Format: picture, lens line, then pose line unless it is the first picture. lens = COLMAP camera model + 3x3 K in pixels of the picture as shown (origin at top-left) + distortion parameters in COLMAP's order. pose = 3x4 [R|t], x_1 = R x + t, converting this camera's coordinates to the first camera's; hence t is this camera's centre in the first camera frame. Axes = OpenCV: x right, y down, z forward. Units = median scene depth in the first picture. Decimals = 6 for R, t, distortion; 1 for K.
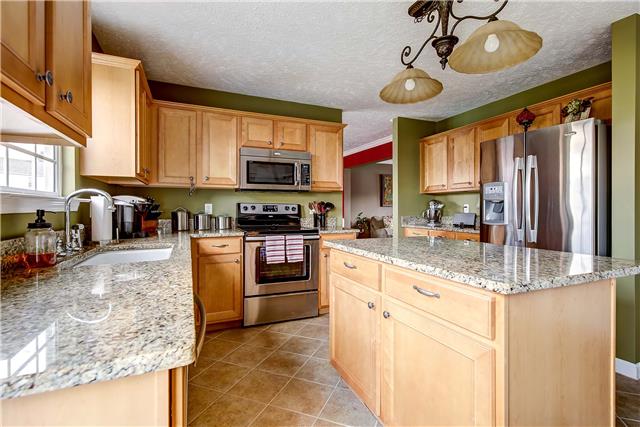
lens RADIAL K [[311.2, 0, 320.0], [0, 311.2, 213.5], [0, 0, 1]] dist [0.021155, -0.000356]
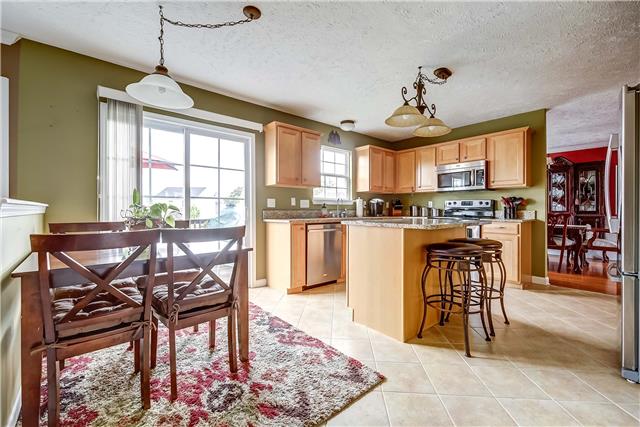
lens RADIAL K [[311.2, 0, 320.0], [0, 311.2, 213.5], [0, 0, 1]] dist [0.021155, -0.000356]
pose [[0.261470, 0.008730, -0.965172, 1.167015], [-0.018070, 0.999828, 0.004148, 0.040241], [0.965042, 0.016356, 0.261583, -0.012661]]
